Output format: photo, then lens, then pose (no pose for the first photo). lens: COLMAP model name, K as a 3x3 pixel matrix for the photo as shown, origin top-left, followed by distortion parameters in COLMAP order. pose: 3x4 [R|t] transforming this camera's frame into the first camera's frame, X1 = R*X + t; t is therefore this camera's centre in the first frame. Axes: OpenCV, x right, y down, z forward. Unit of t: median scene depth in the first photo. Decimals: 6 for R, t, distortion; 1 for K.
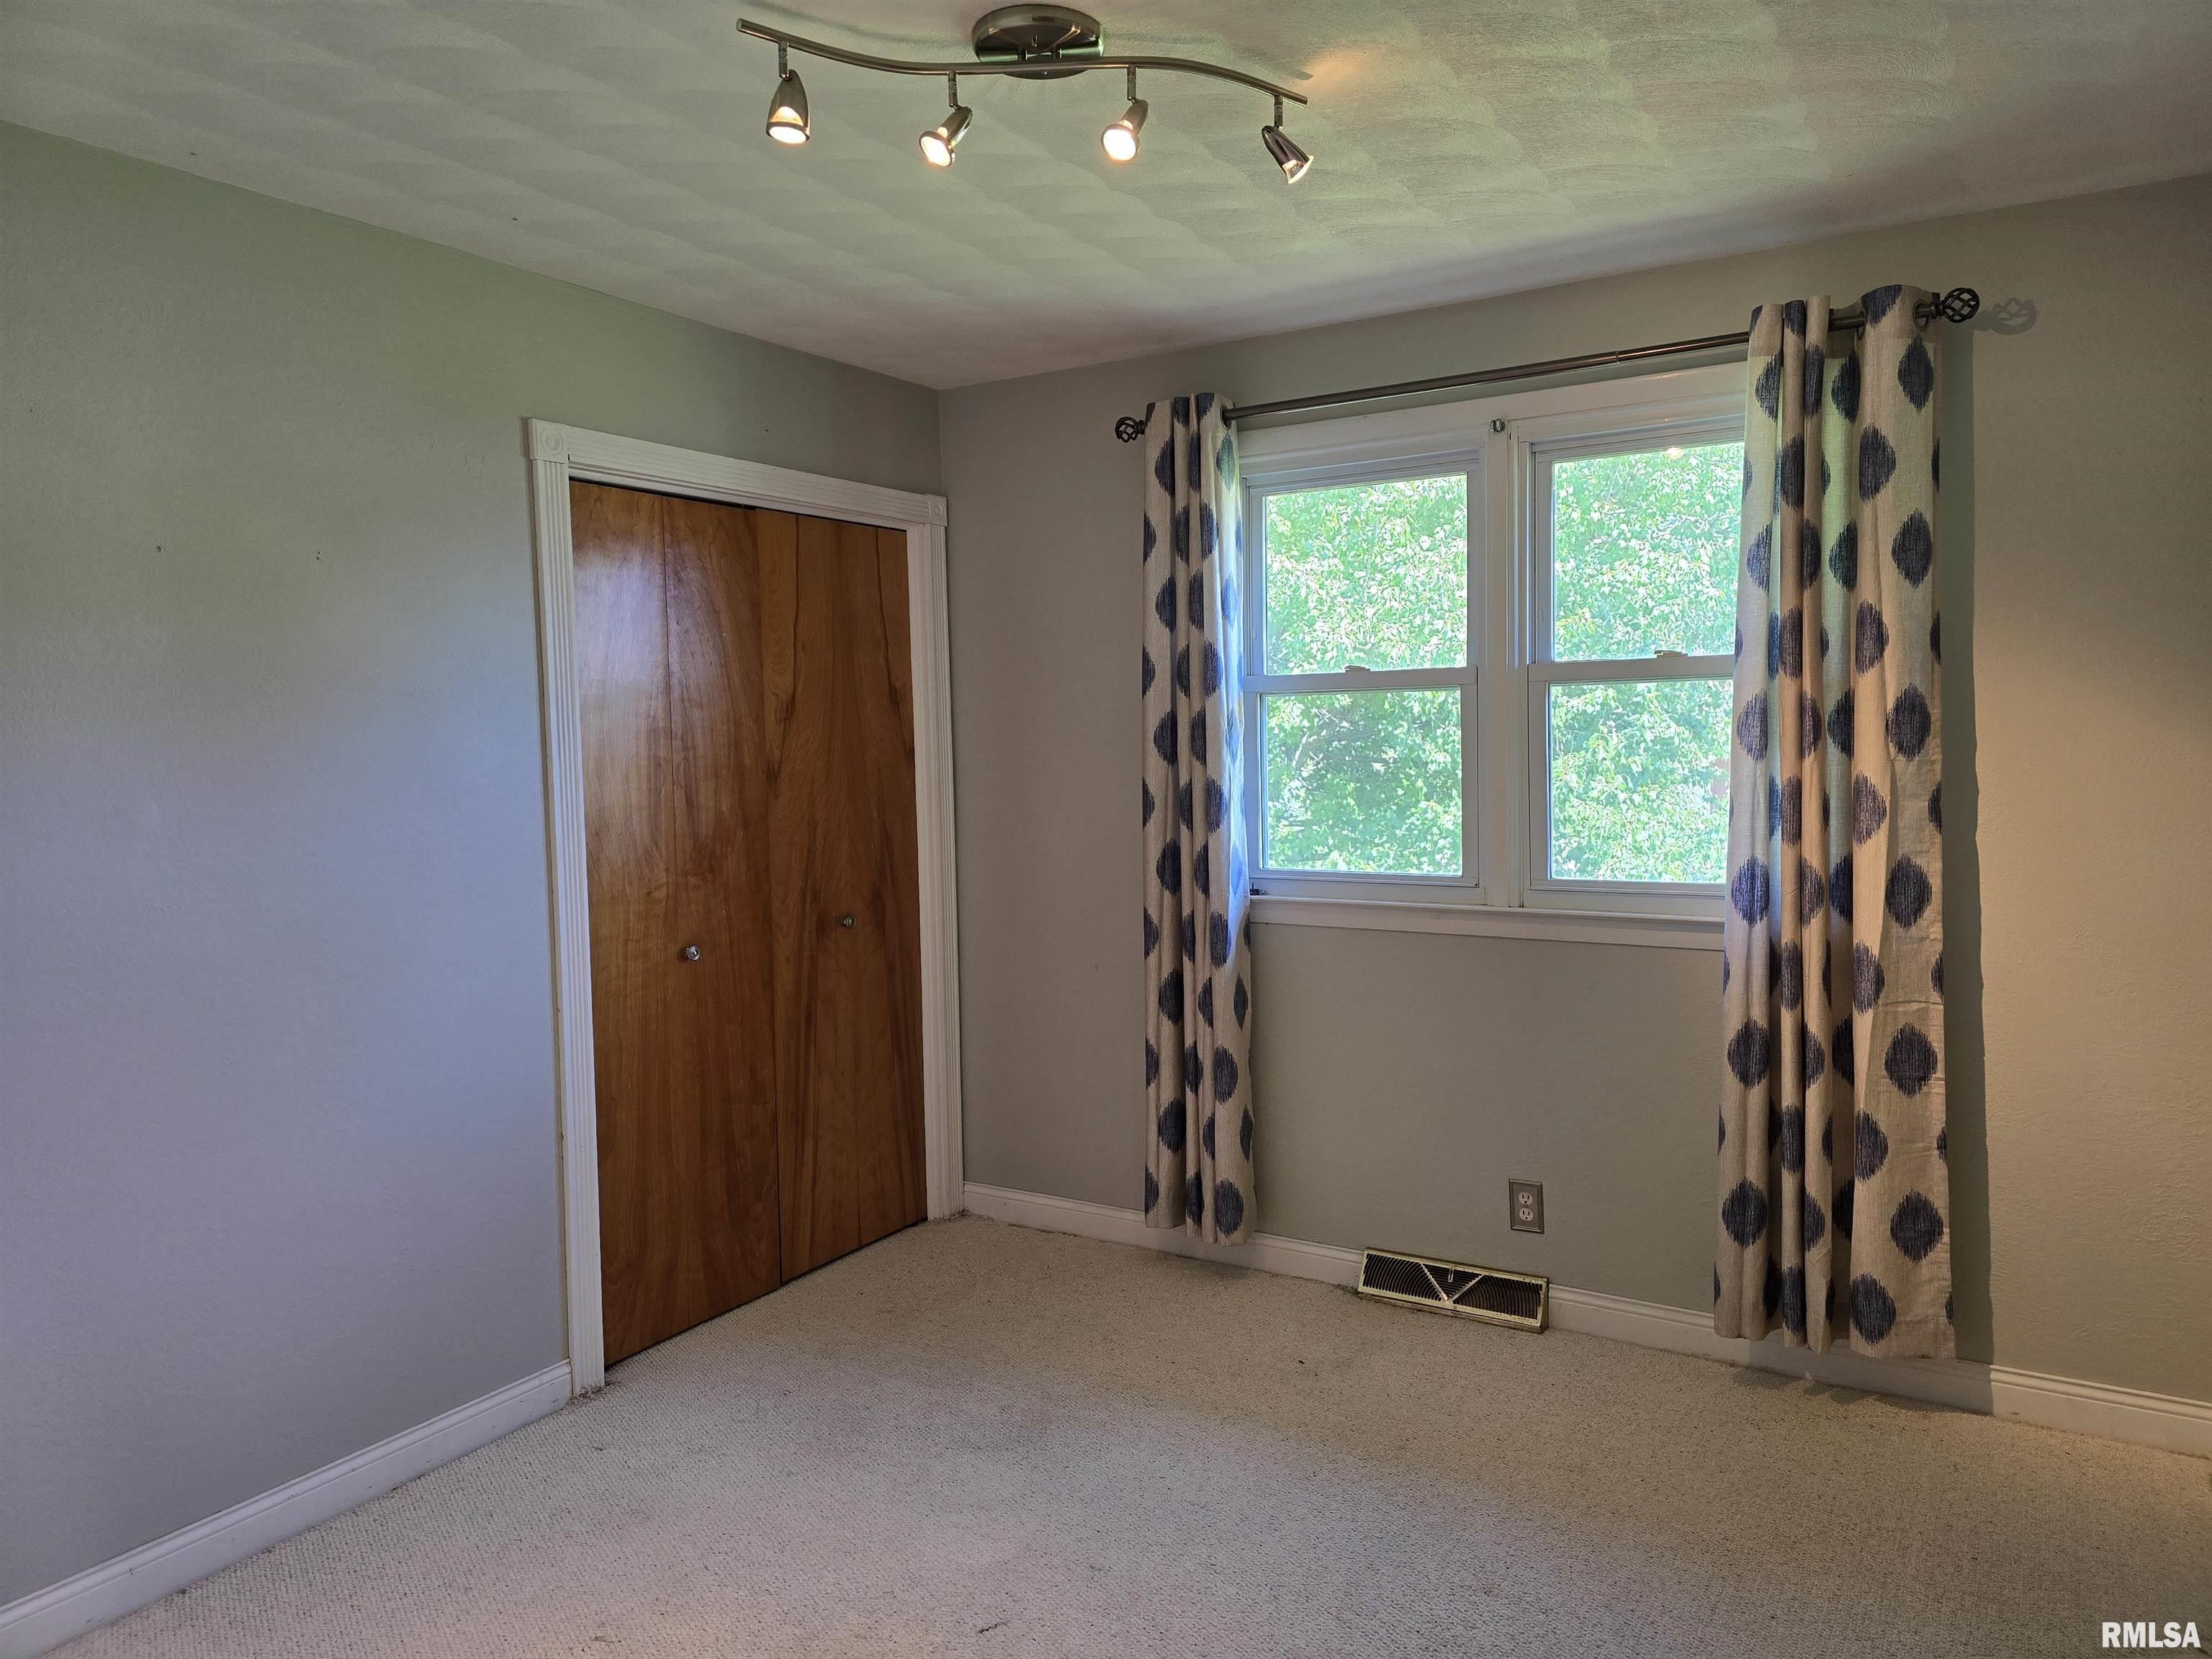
lens RADIAL K [[1498.2, 0, 1105.8], [0, 1498.2, 828.0], [0, 0, 1]] dist [-0.006940, -0.012434]
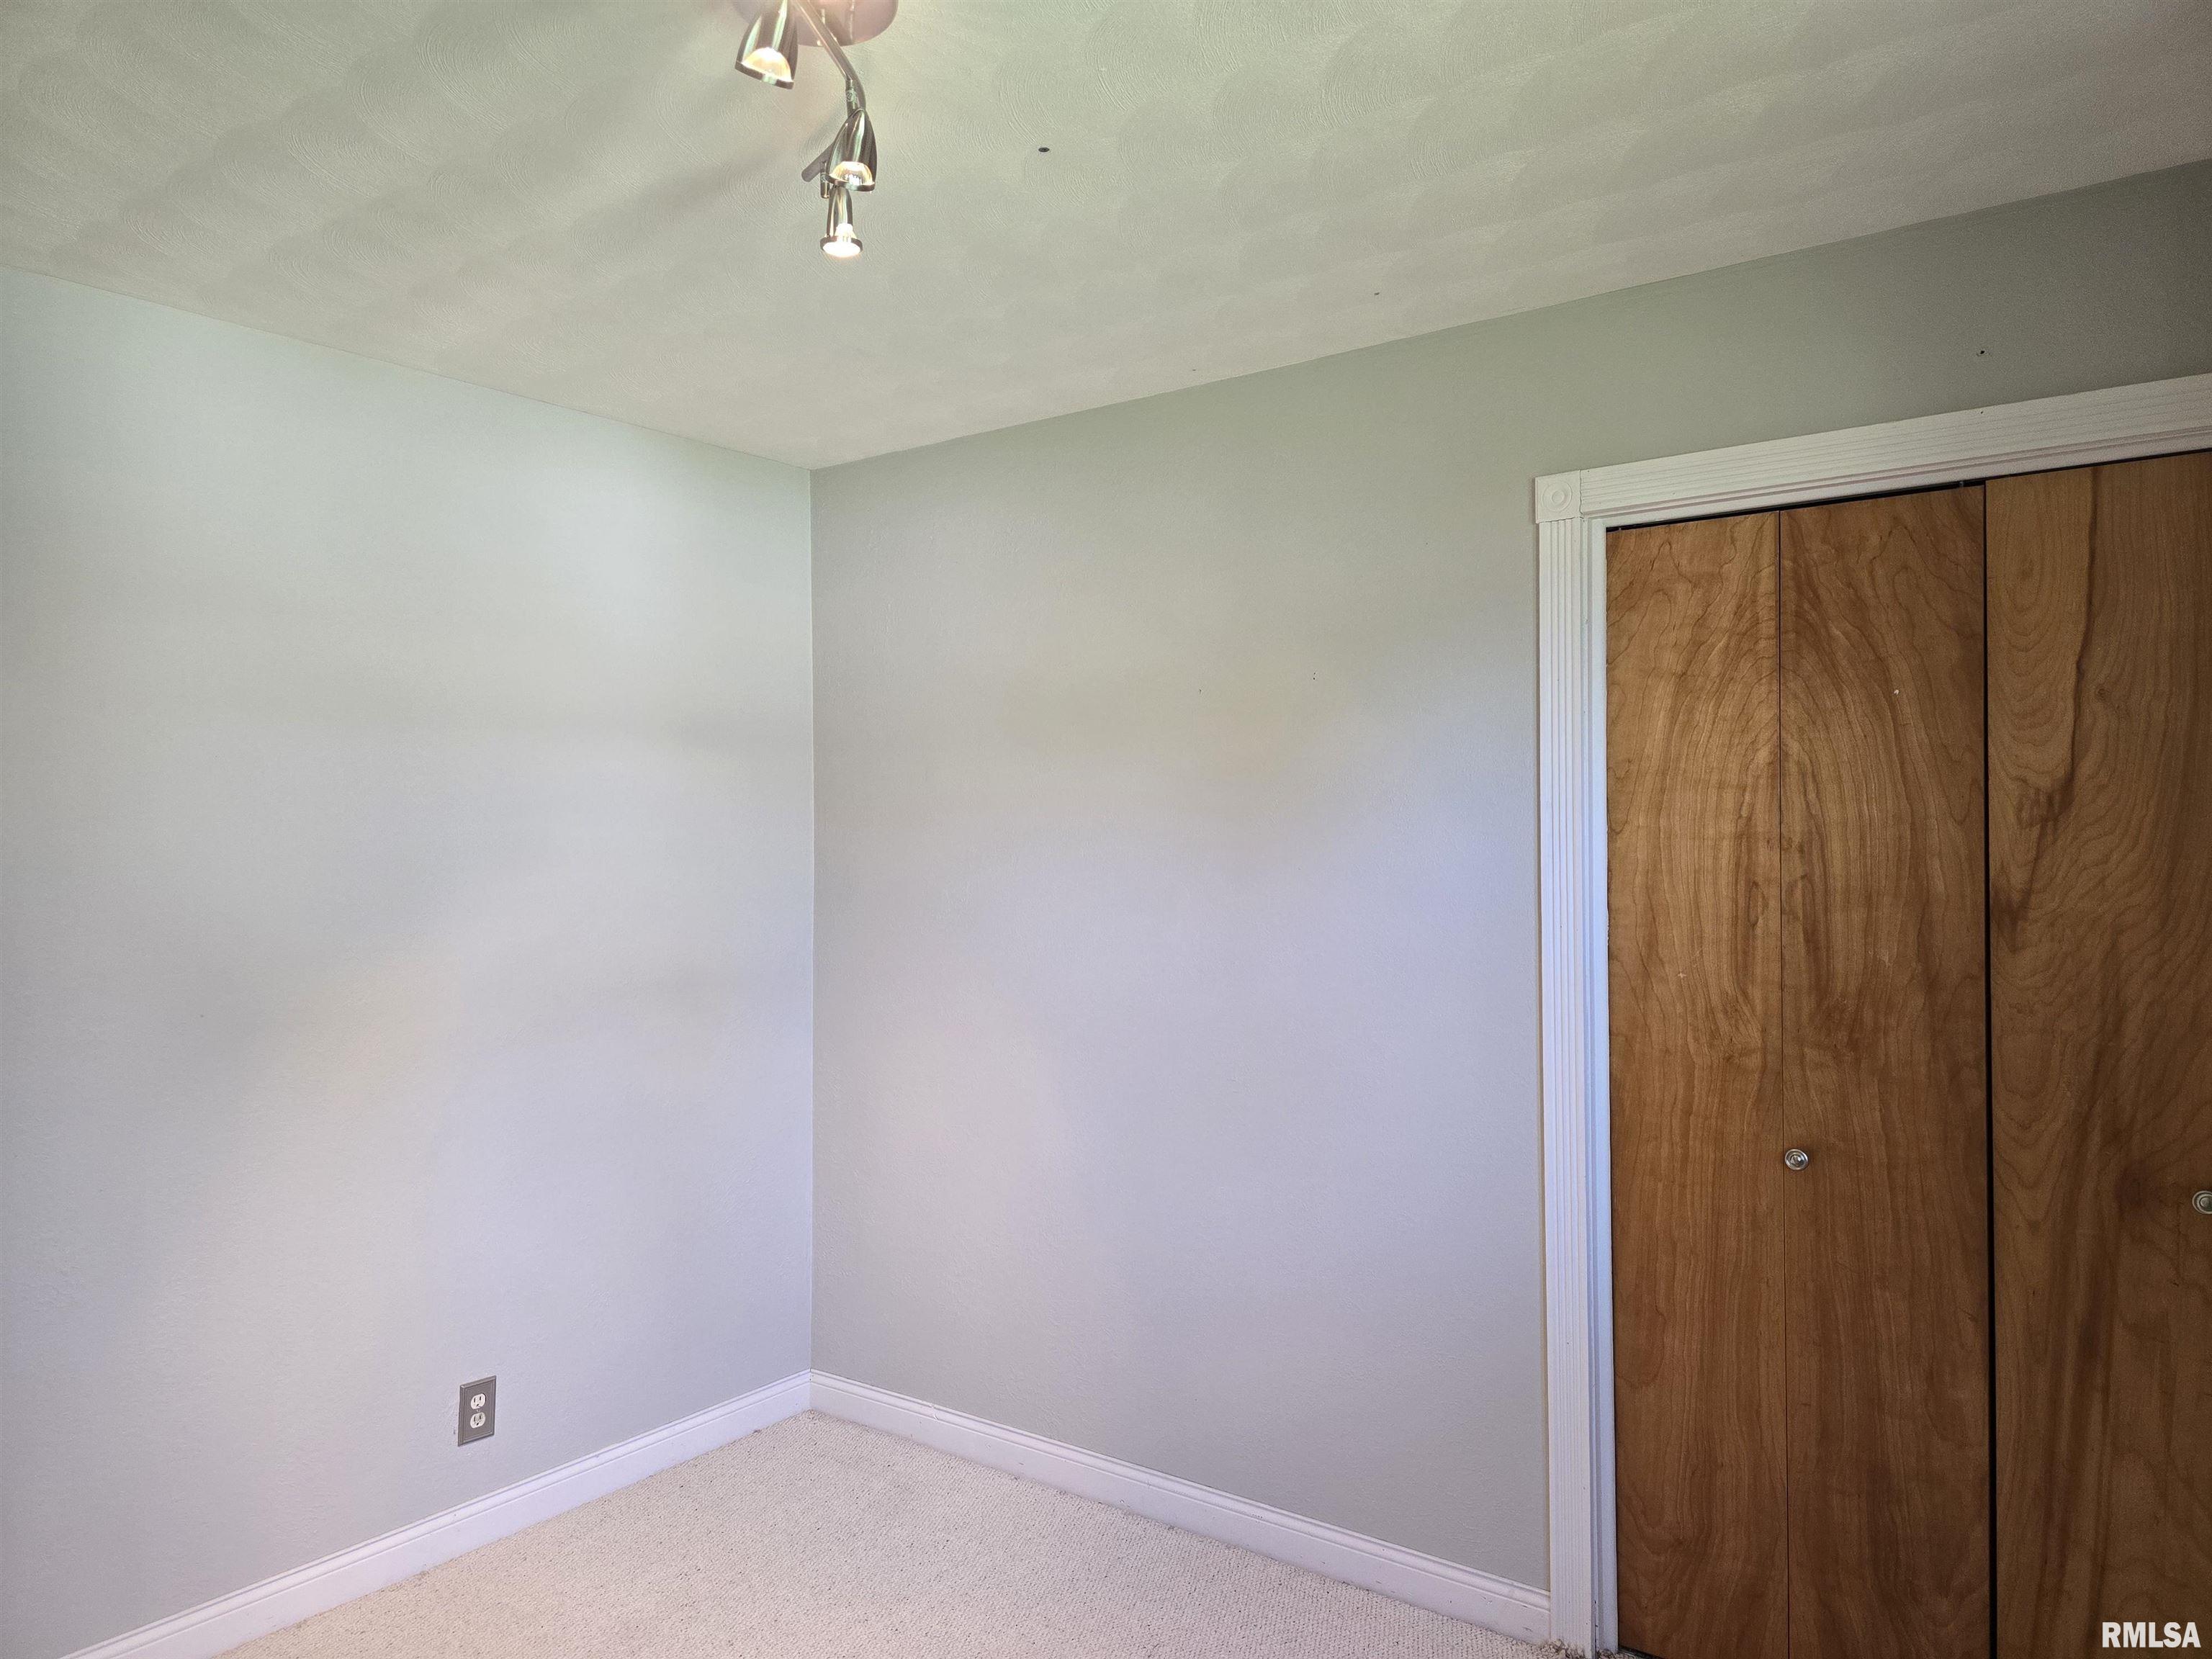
lens RADIAL K [[1498.2, 0, 1106.6], [0, 1498.2, 823.3], [0, 0, 1]] dist [-0.006940, -0.012434]
pose [[-0.106723, 0.007601, -0.994260, 0.425807], [-0.065337, 0.997756, 0.014641, -0.057781], [0.992140, 0.066524, -0.105987, 0.719722]]
